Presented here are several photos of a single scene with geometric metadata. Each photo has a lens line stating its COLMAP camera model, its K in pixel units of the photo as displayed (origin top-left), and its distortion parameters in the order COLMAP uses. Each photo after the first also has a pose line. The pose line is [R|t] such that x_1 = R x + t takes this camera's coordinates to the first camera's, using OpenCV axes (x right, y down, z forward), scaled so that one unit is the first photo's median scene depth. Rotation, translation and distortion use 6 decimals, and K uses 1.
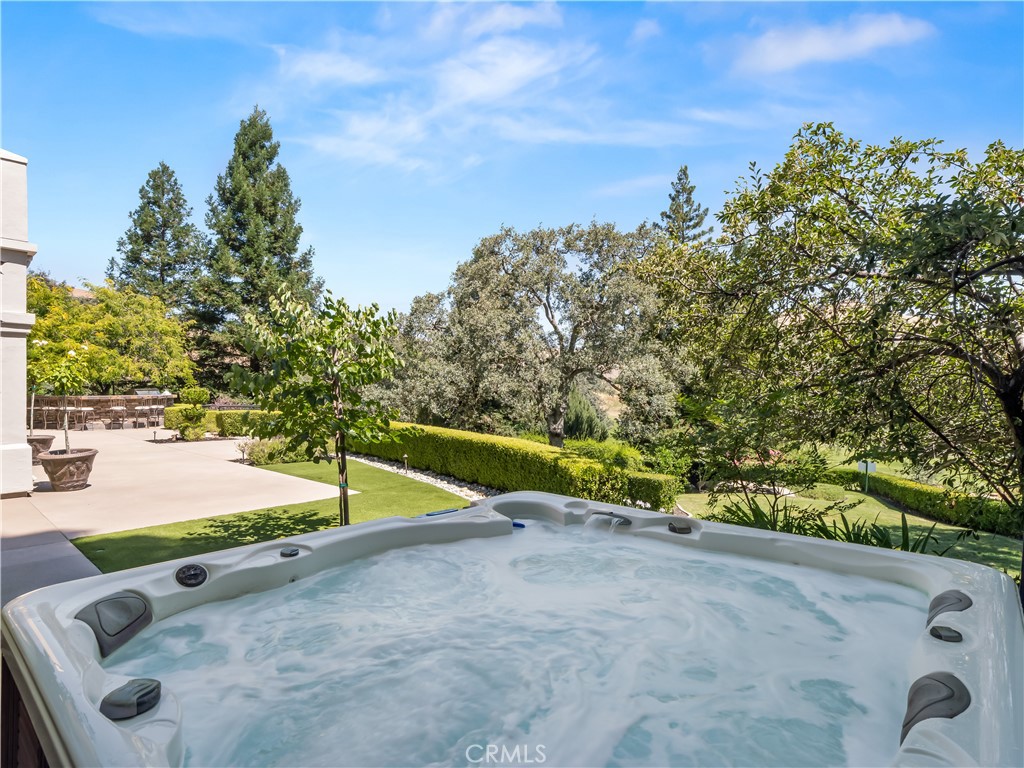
lens RADIAL K [[528.3, 0, 512.0], [0, 528.3, 384.0], [0, 0, 1]] dist [-0.010210, -0.000467]
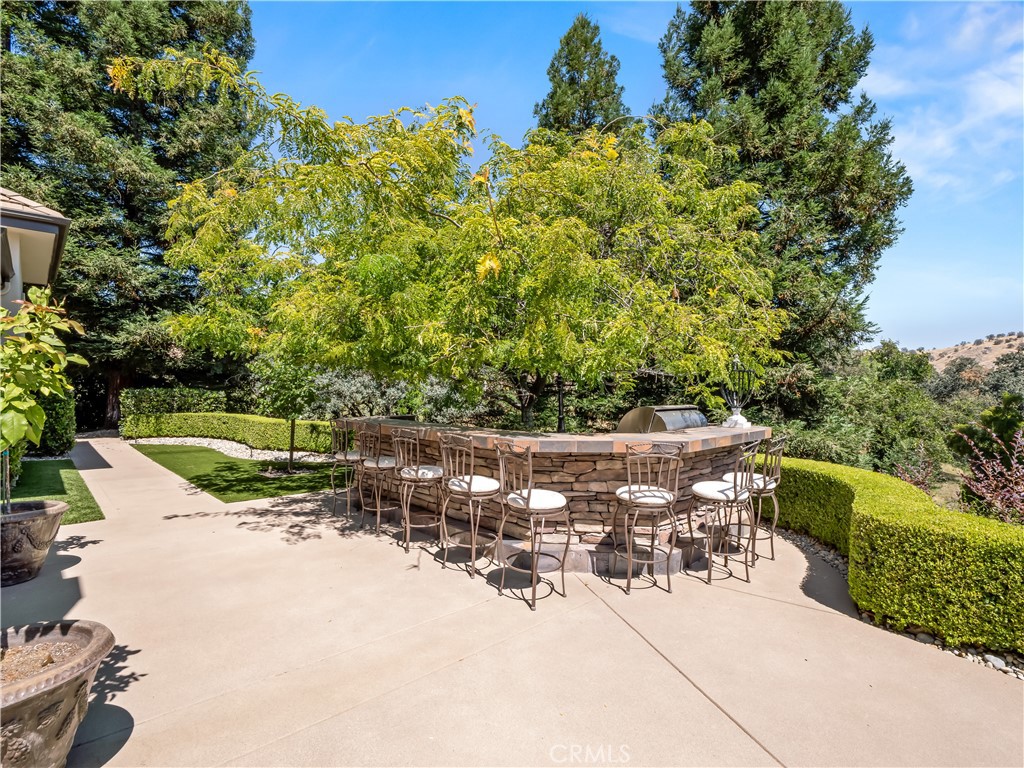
lens RADIAL K [[480.3, 0, 512.0], [0, 480.3, 384.0], [0, 0, 1]] dist [-0.013985, 0.000047]
pose [[0.844041, -0.001102, -0.536277, -0.457580], [-0.005964, 0.999917, -0.011440, -0.000042], [0.536245, 0.012854, 0.843964, 0.526301]]
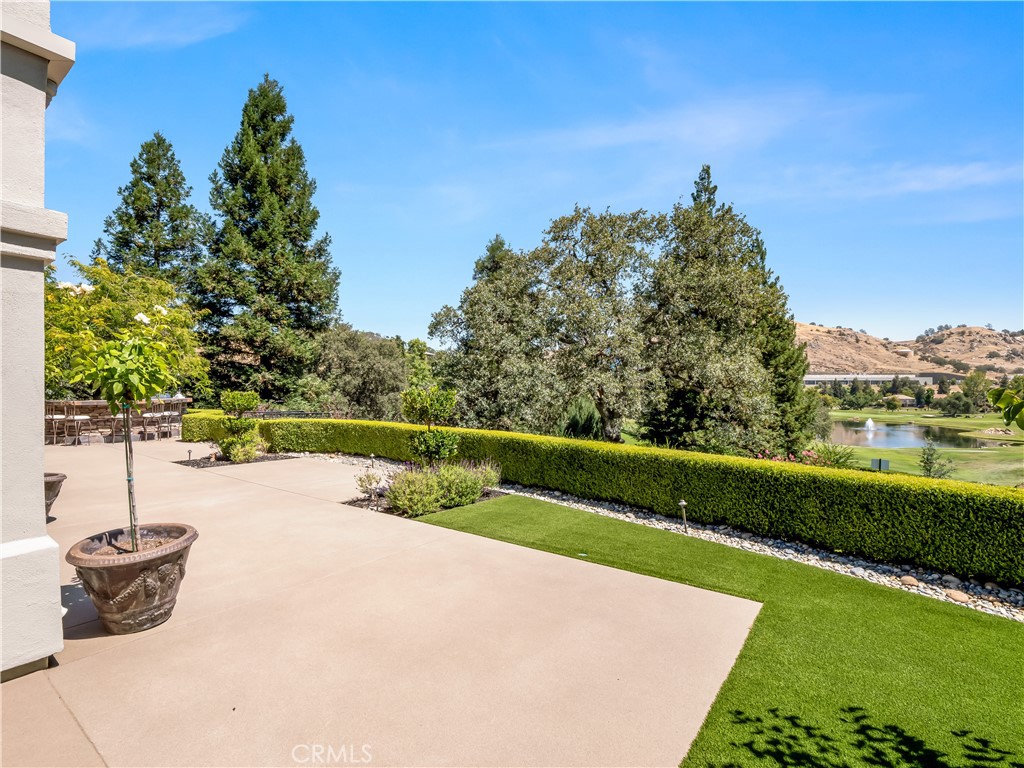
lens RADIAL K [[482.7, 0, 506.5], [0, 482.7, 387.5], [0, 0, 1]] dist [-0.019054, -0.000411]
pose [[0.996328, -0.001603, 0.085608, -0.156230], [0.001010, 0.999975, 0.006968, -0.000737], [-0.085617, -0.006856, 0.996305, 0.157147]]
